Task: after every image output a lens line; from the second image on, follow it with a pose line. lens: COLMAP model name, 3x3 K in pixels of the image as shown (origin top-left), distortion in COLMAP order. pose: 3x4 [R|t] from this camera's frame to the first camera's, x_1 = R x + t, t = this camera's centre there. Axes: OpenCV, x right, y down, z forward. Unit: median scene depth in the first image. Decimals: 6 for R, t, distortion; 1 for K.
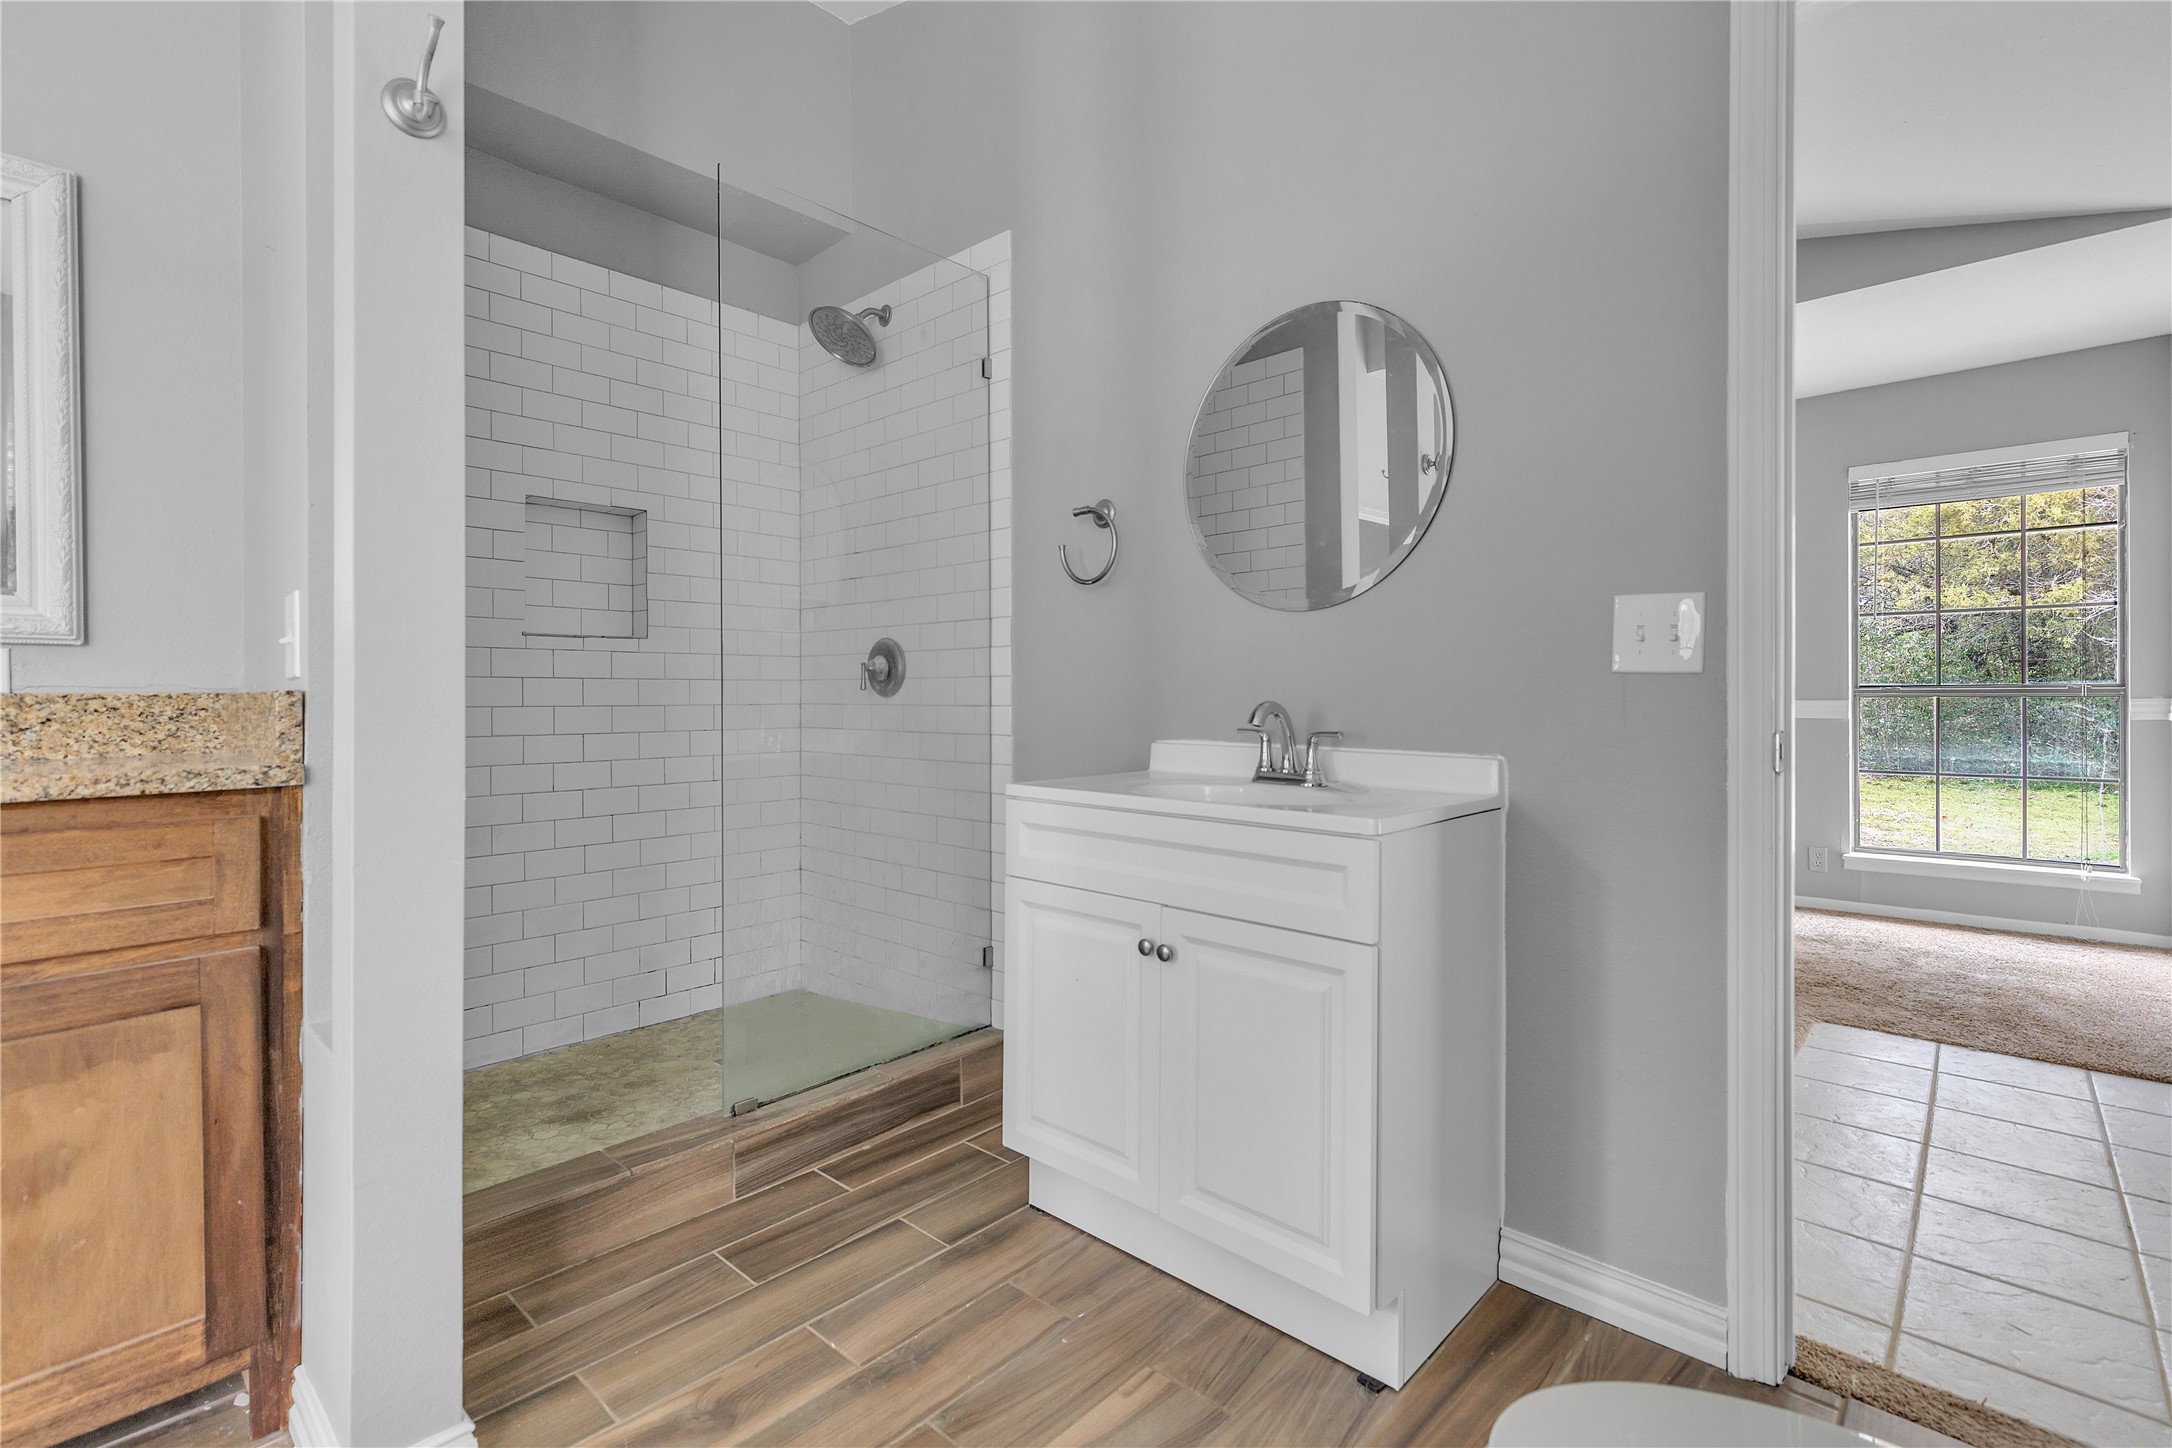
lens RADIAL K [[1007.7, 0, 1080.9], [0, 1007.7, 712.3], [0, 0, 1]] dist [0.011636, -0.001562]
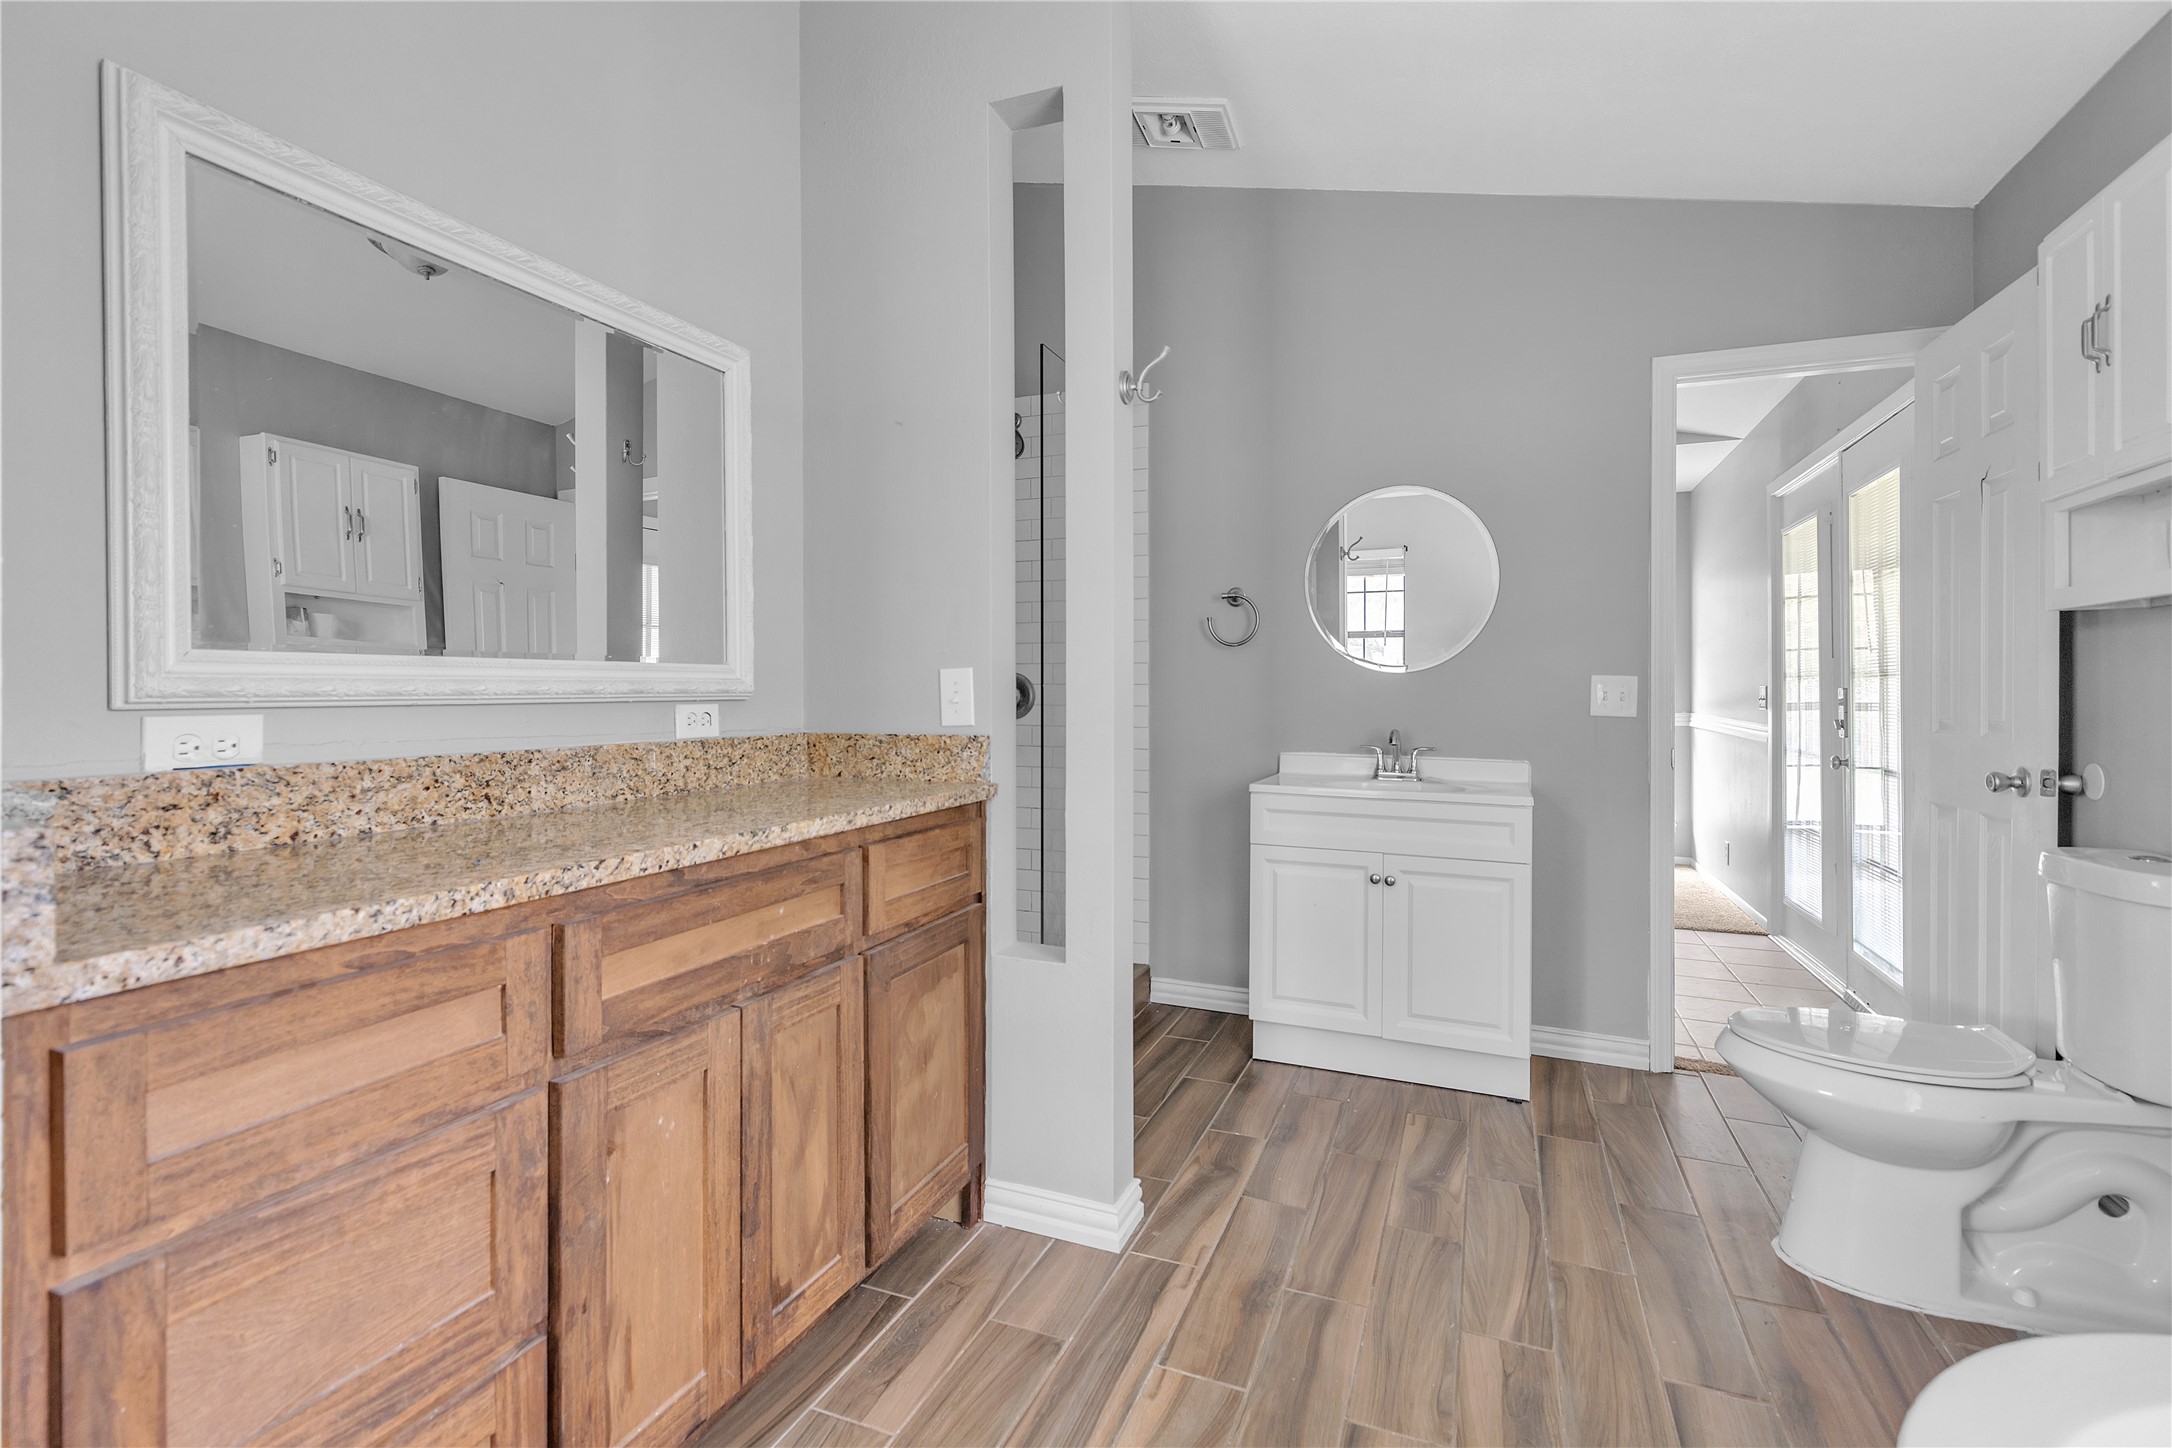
lens RADIAL K [[1007.7, 0, 1089.8], [0, 1007.7, 712.8], [0, 0, 1]] dist [0.011636, -0.001562]
pose [[0.930693, -0.001240, 0.365799, -1.021127], [-0.000962, 0.999982, 0.005838, -0.055527], [-0.365800, -0.005785, 0.930675, -0.400412]]
